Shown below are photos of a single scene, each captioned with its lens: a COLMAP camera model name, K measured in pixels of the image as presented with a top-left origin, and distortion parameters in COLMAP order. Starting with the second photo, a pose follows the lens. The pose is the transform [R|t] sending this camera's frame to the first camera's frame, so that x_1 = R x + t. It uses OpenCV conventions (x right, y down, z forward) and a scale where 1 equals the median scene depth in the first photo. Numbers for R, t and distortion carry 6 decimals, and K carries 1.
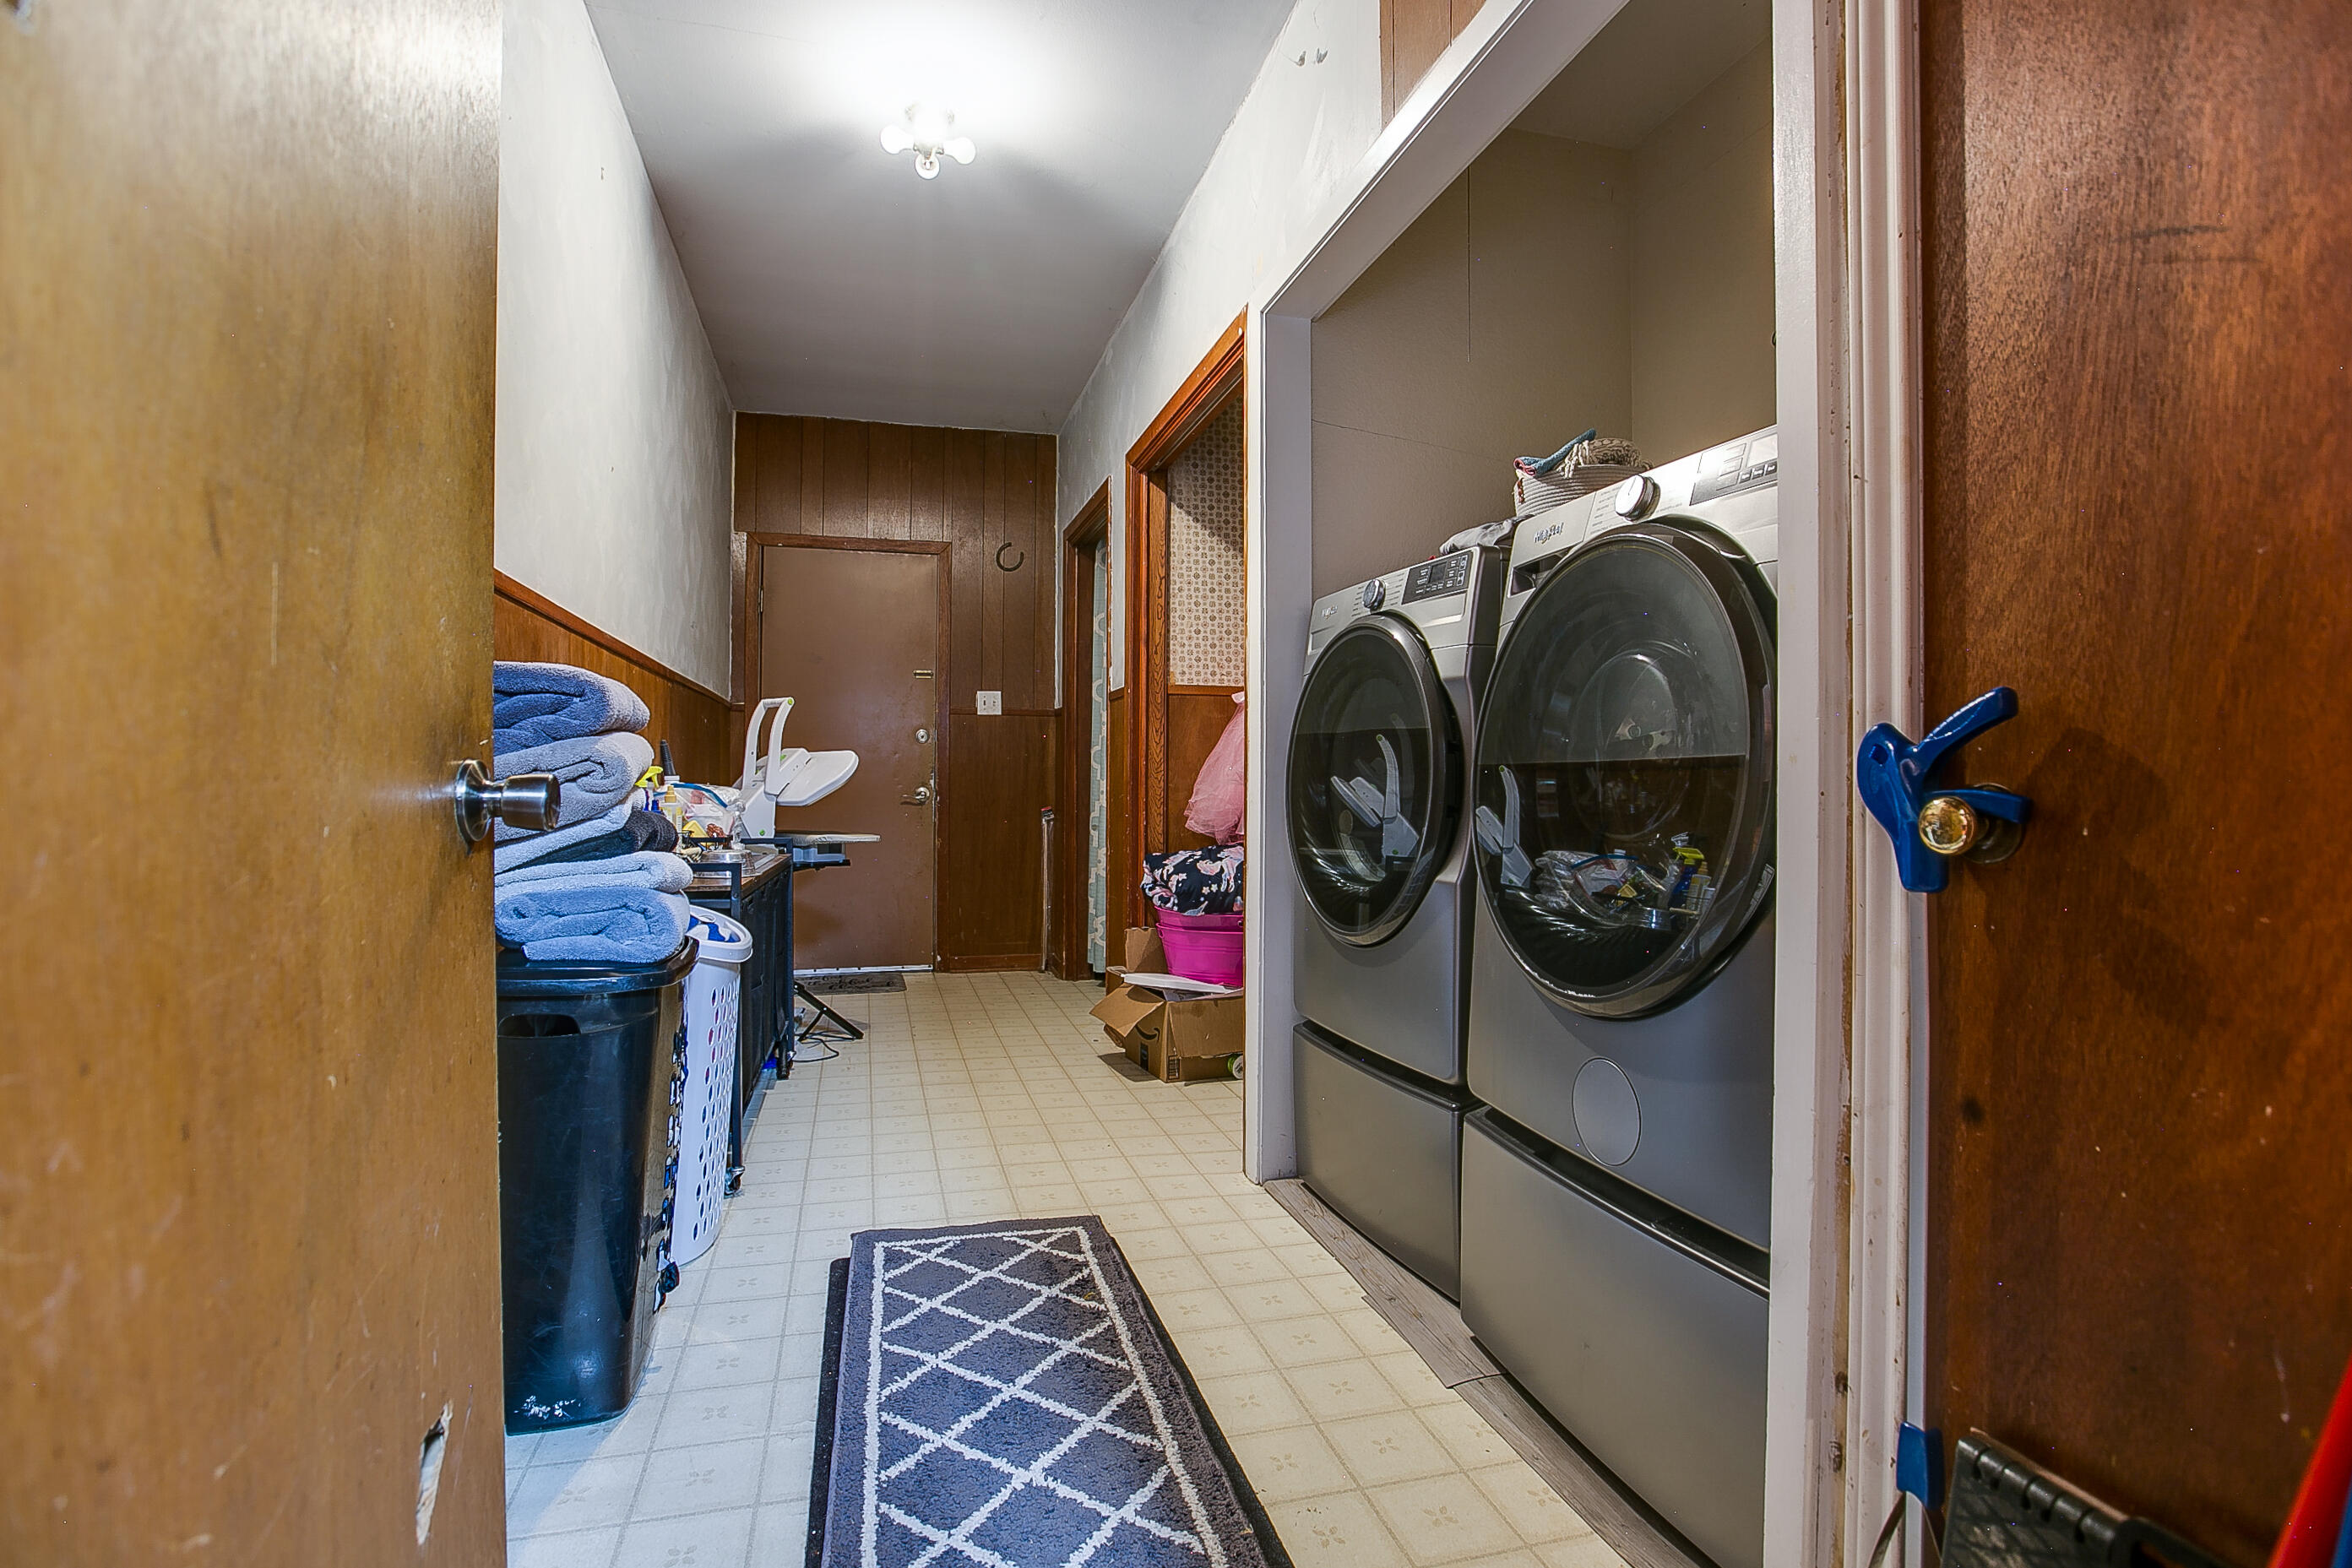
lens RADIAL K [[1098.5, 0, 1176.4], [0, 1098.5, 775.3], [0, 0, 1]] dist [-0.001386, 0.000266]
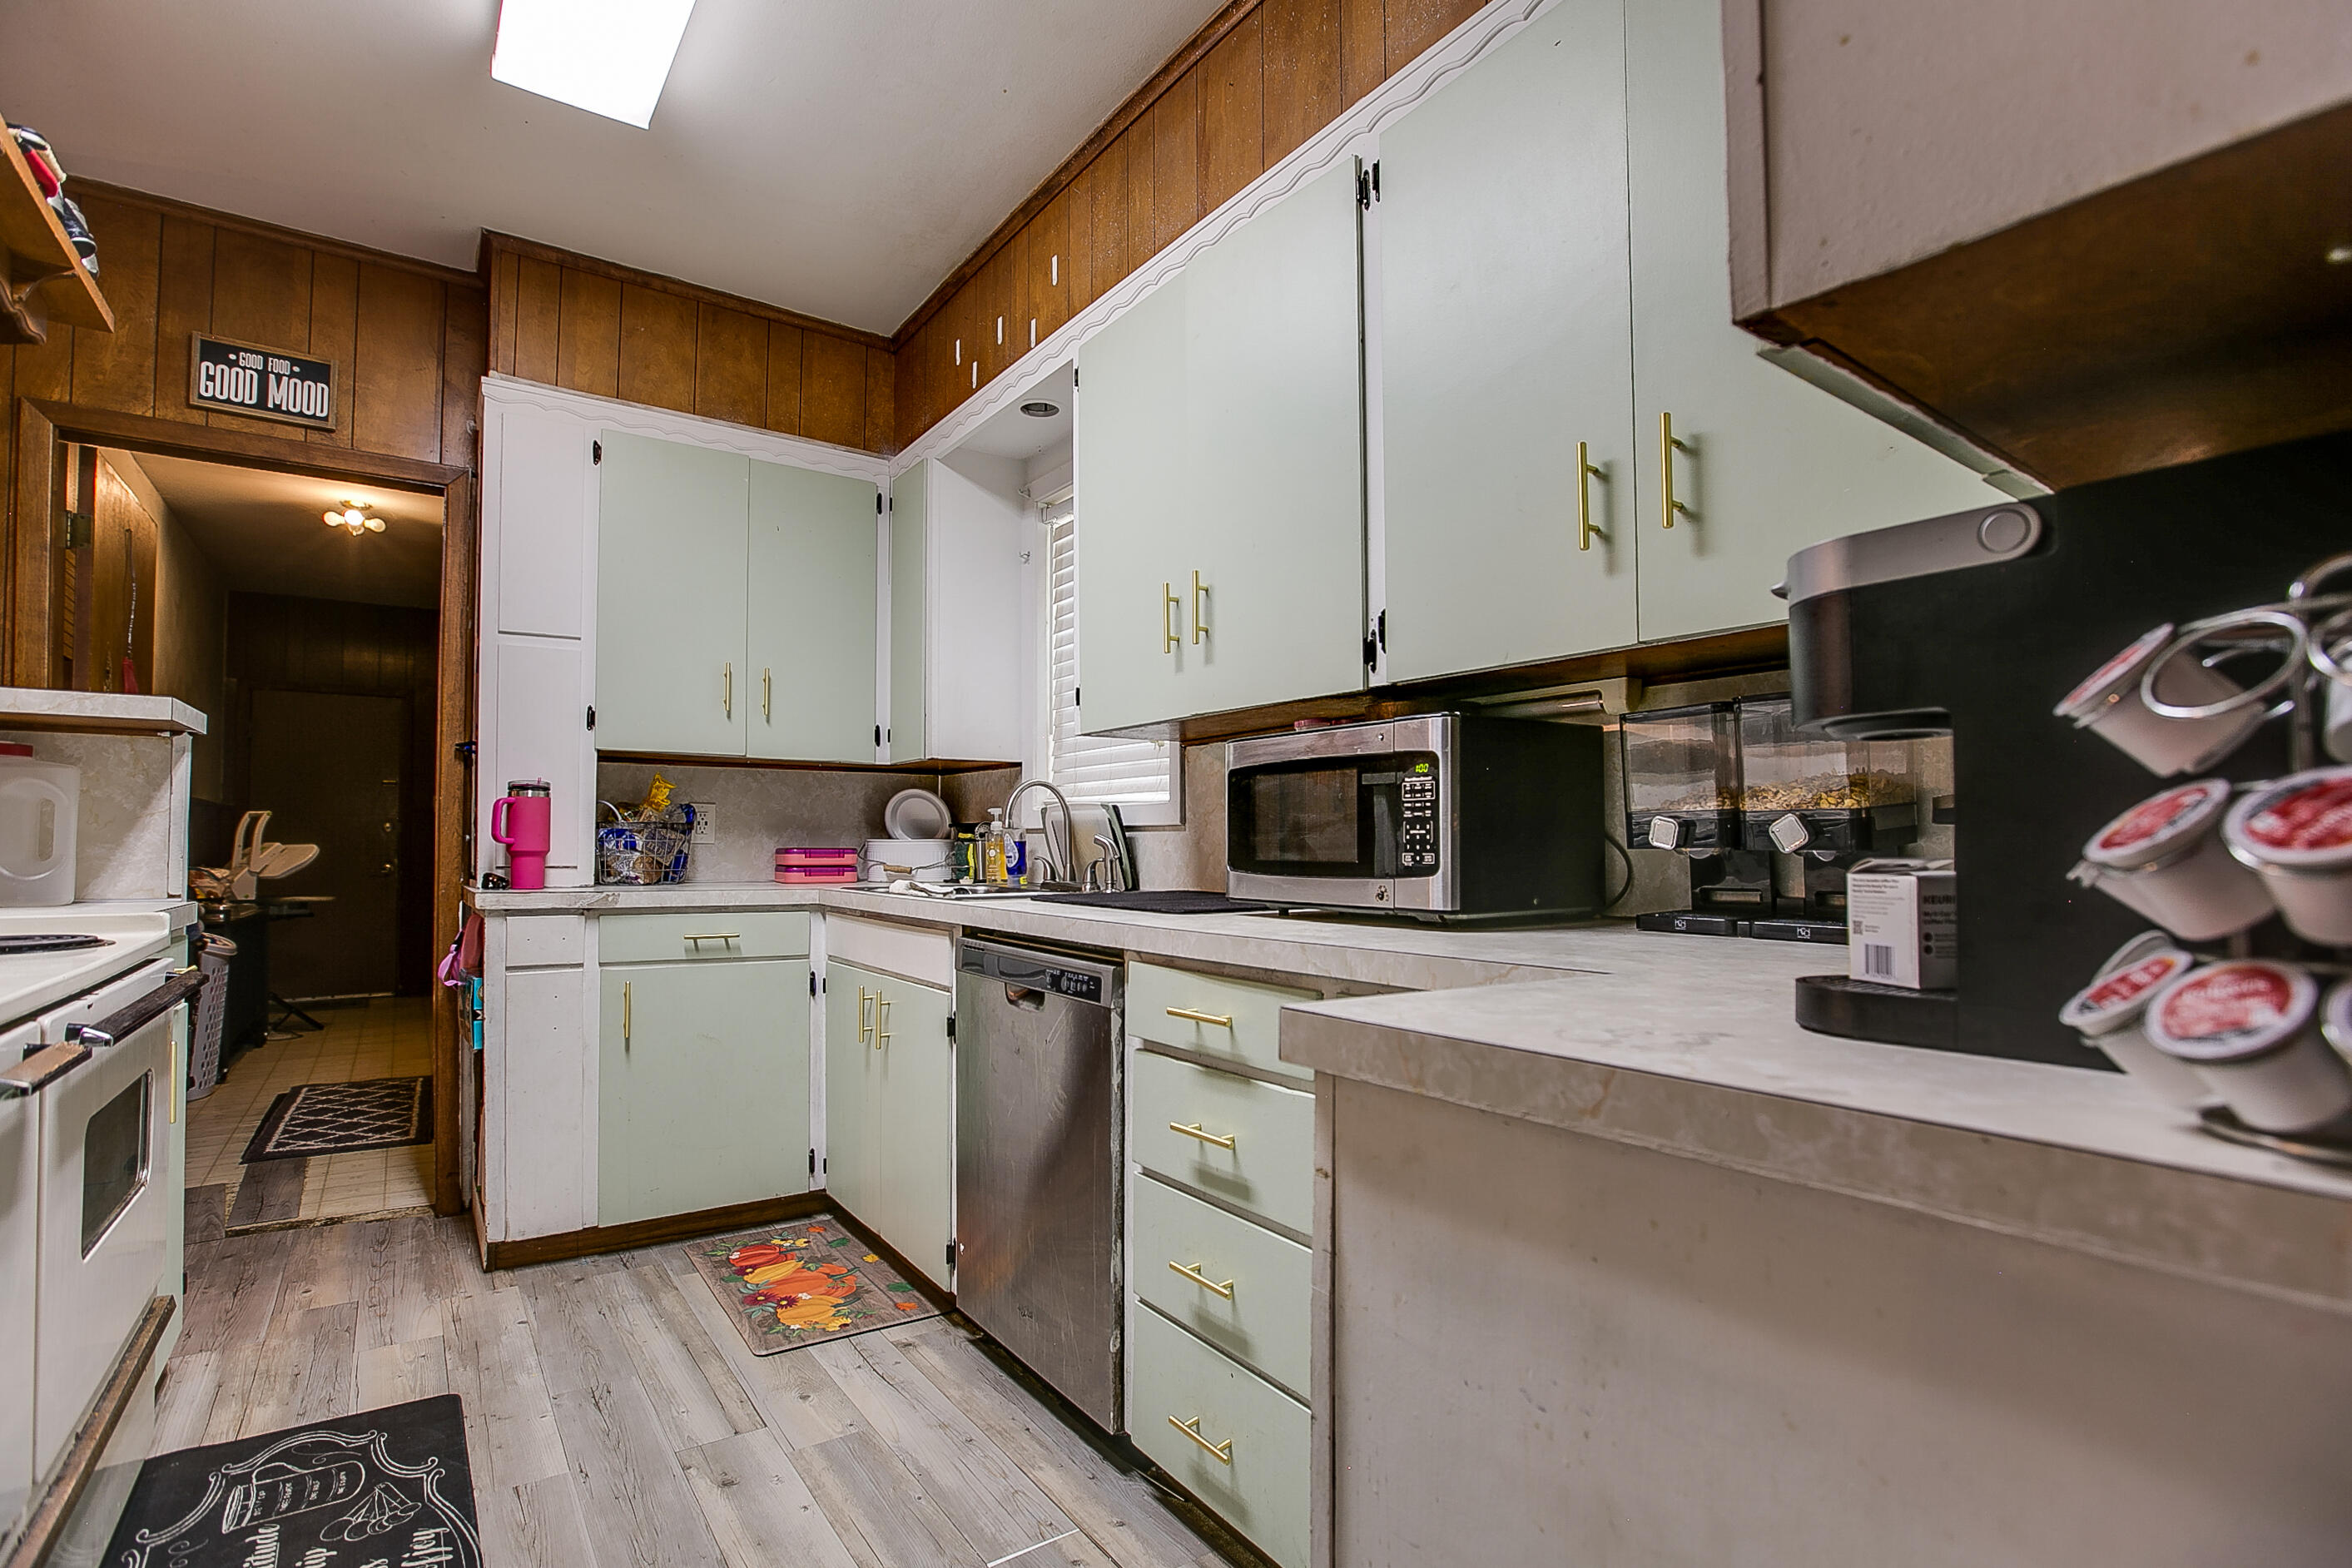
lens RADIAL K [[1098.6, 0, 1173.7], [0, 1098.6, 807.6], [0, 0, 1]] dist [-0.001386, 0.000266]
pose [[0.944179, 0.003387, 0.329417, 0.357835], [0.006164, 0.999590, -0.027945, -0.023233], [-0.329376, 0.028415, 0.943771, -0.922140]]
